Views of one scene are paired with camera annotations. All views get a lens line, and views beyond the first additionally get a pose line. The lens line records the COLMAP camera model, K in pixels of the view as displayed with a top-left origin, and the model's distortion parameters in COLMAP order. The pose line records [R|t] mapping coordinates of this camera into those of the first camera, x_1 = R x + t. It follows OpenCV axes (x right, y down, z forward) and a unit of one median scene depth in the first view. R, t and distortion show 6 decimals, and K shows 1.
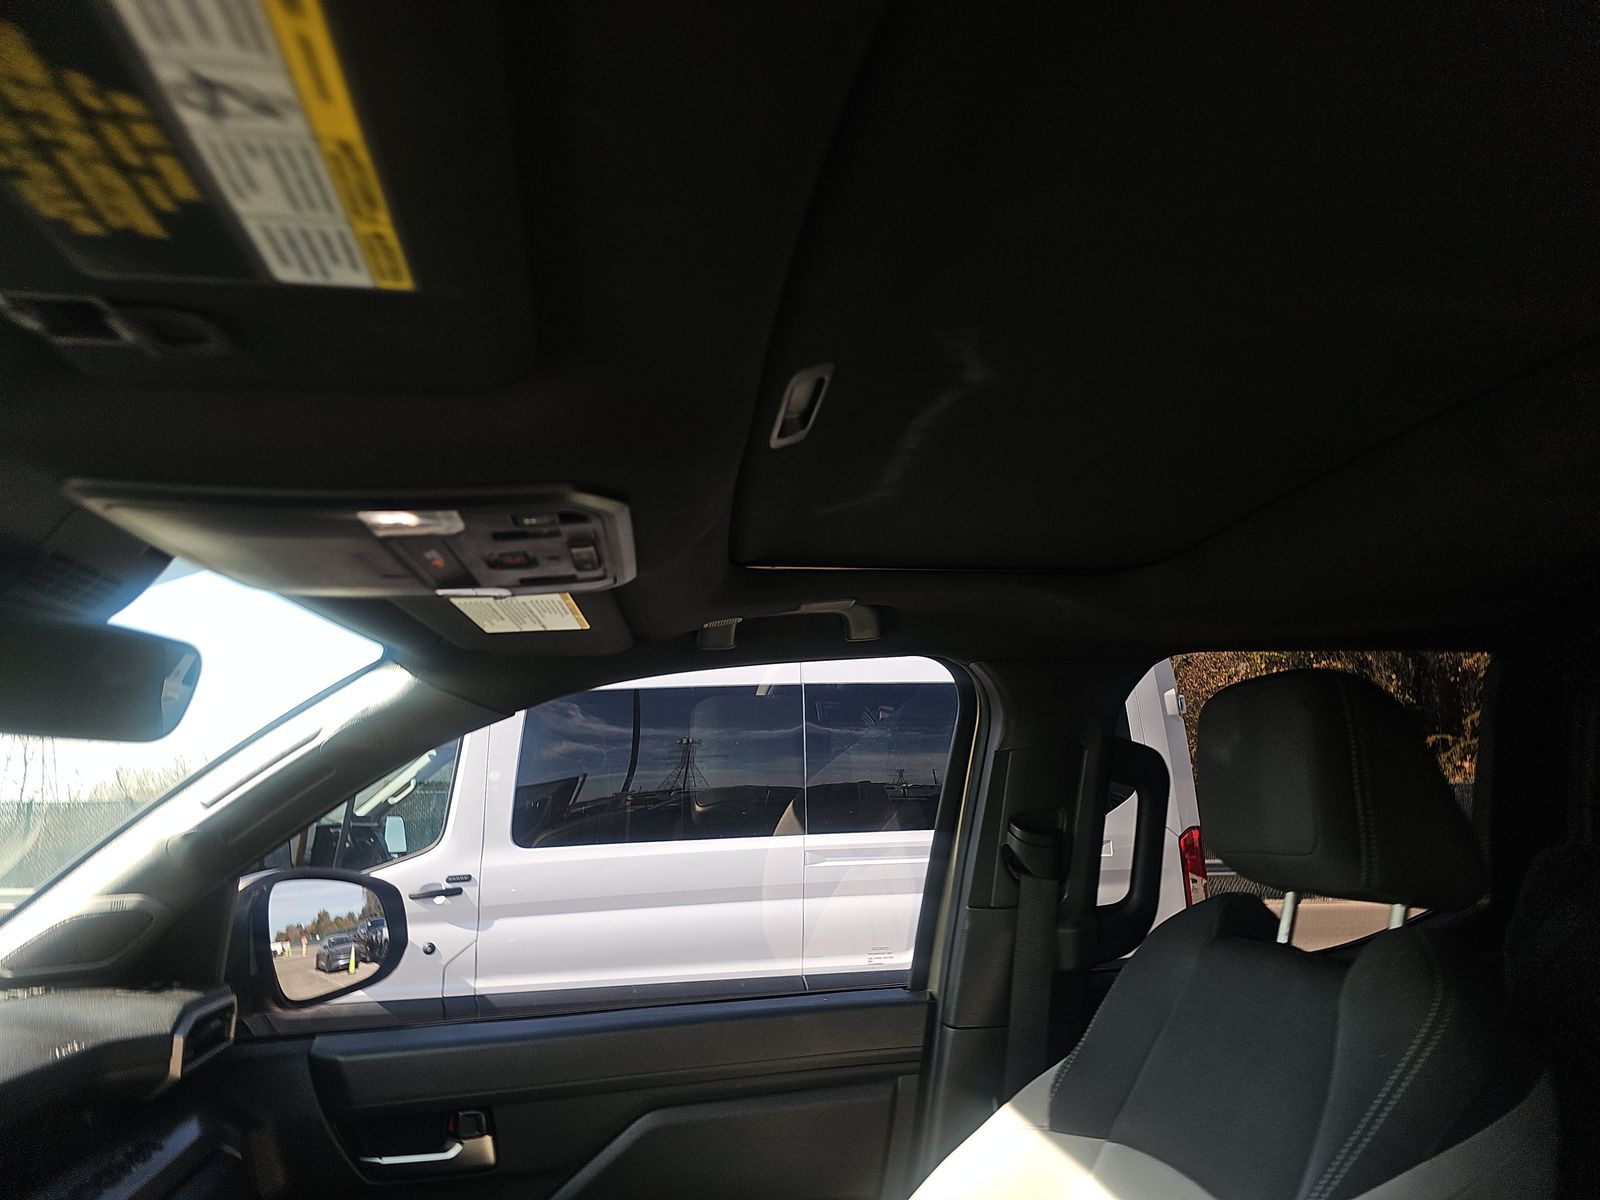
lens RADIAL K [[1072.6, 0, 801.5], [0, 1072.6, 599.5], [0, 0, 1]] dist [0.032151, -0.035042]
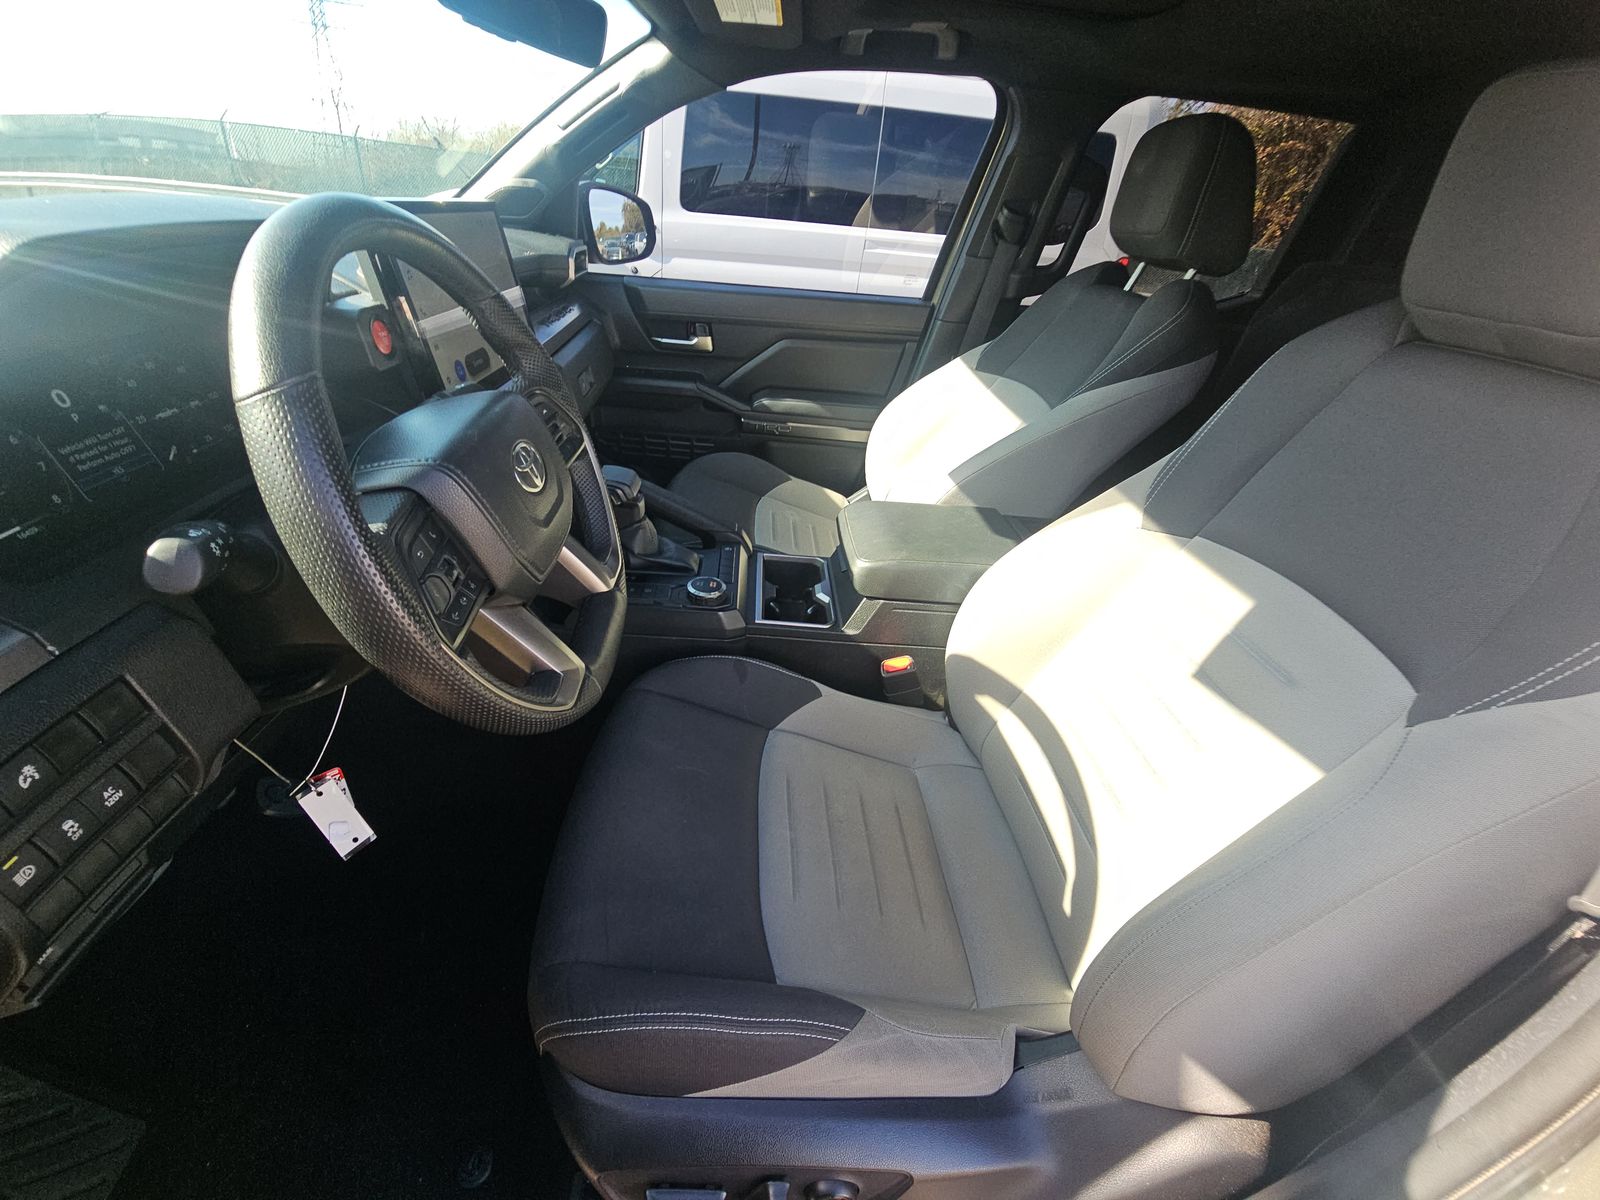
lens RADIAL K [[647.0, 0, 790.2], [0, 647.0, 586.6], [0, 0, 1]] dist [0.002736, -0.000529]
pose [[0.988384, 0.149443, -0.027638, -0.023543], [-0.093721, 0.742510, 0.663246, 0.004429], [0.119639, -0.652951, 0.747891, -0.219801]]
